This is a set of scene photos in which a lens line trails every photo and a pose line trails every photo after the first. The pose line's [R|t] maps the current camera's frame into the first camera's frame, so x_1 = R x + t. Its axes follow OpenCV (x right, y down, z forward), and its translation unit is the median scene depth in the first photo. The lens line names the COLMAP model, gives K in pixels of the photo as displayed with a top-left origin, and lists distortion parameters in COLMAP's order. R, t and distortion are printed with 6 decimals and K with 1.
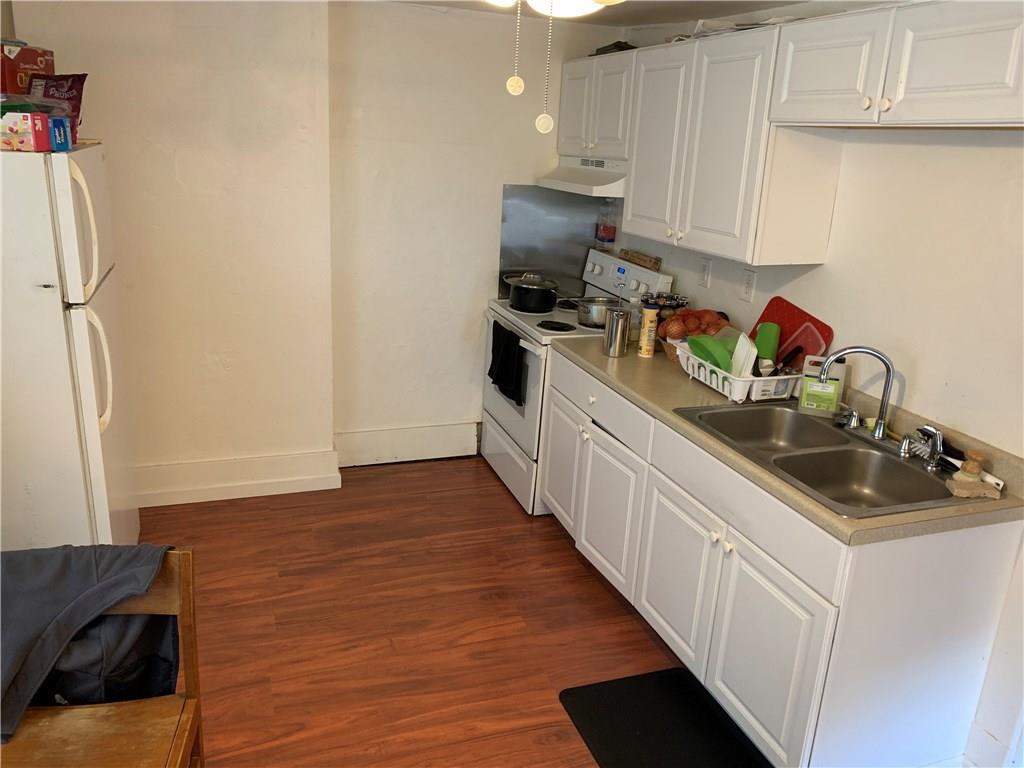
lens RADIAL K [[787.1, 0, 511.6], [0, 787.1, 367.7], [0, 0, 1]] dist [-0.039431, -0.003269]
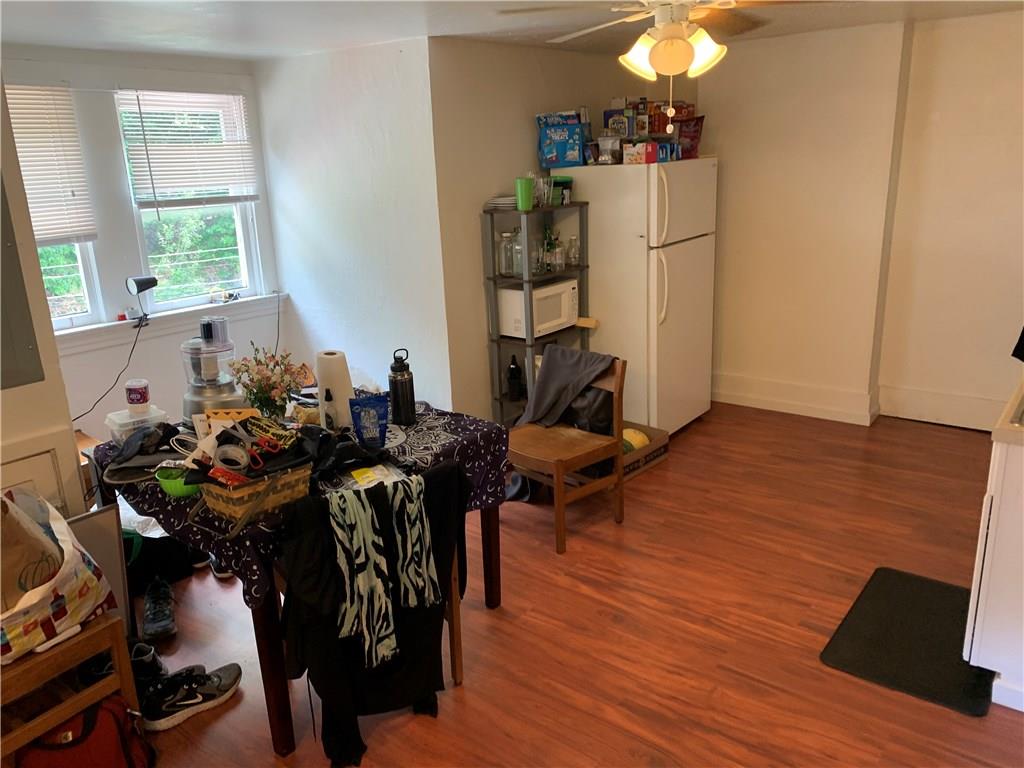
lens RADIAL K [[787.1, 0, 511.6], [0, 787.1, 367.7], [0, 0, 1]] dist [-0.039431, -0.003269]
pose [[0.543390, 0.156555, -0.824753, 0.810974], [-0.166938, 0.982987, 0.076603, 0.108716], [0.822715, 0.096057, 0.560280, -0.266991]]
